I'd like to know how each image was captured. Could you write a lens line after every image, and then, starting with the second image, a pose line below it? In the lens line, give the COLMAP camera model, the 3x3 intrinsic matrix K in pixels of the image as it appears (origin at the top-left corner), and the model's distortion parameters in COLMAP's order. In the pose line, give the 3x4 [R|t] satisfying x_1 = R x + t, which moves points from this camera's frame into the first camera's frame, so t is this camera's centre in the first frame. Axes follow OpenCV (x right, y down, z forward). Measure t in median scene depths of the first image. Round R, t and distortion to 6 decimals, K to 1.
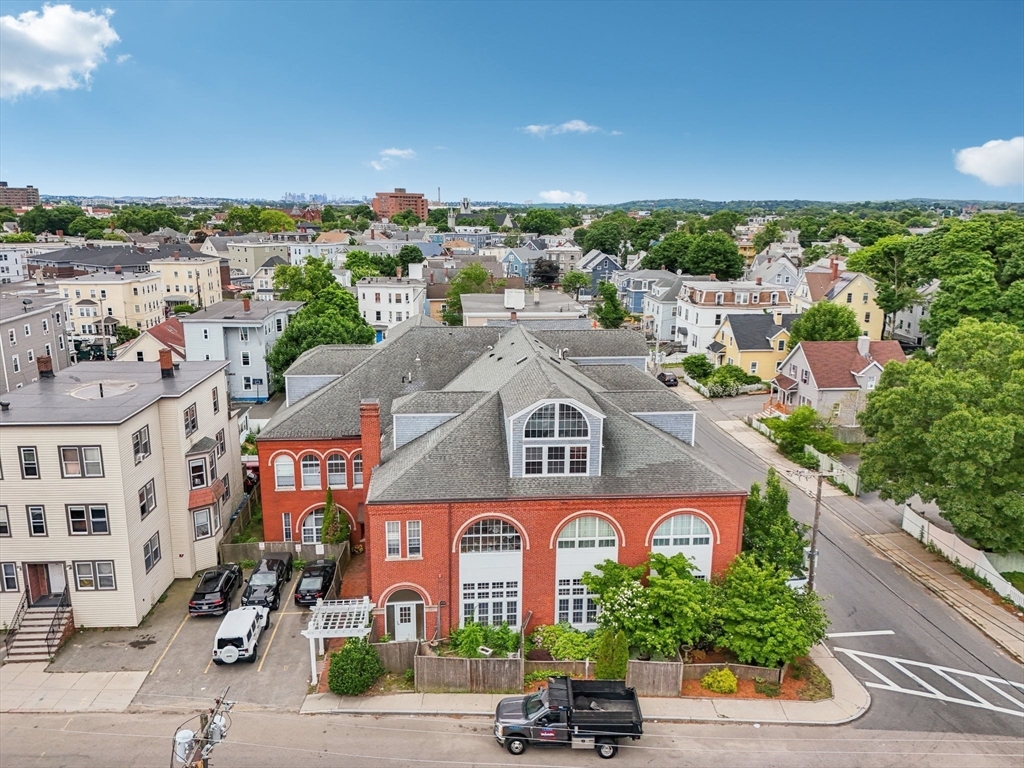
lens RADIAL K [[767.8, 0, 509.8], [0, 767.8, 386.1], [0, 0, 1]] dist [0.026856, -0.004662]
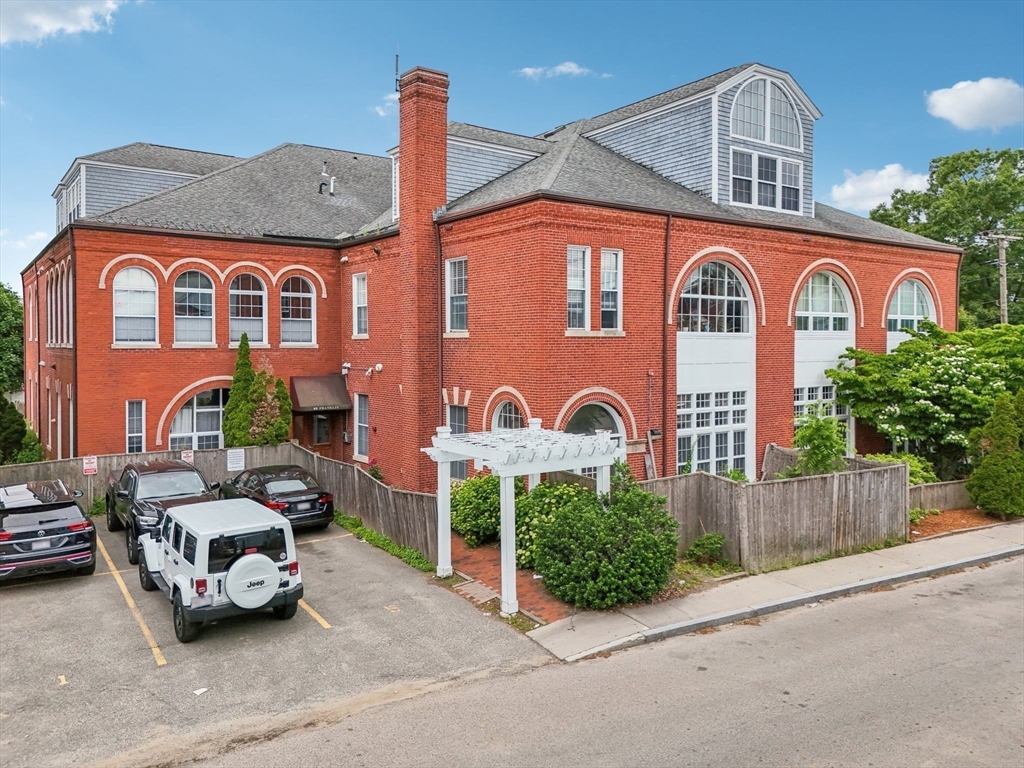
lens RADIAL K [[767.8, 0, 510.8], [0, 767.8, 379.8], [0, 0, 1]] dist [0.026856, -0.004662]
pose [[0.863001, -0.027570, 0.504449, -0.412509], [0.118786, 0.981590, -0.149569, 0.311033], [-0.491039, 0.189000, 0.850388, 0.623117]]
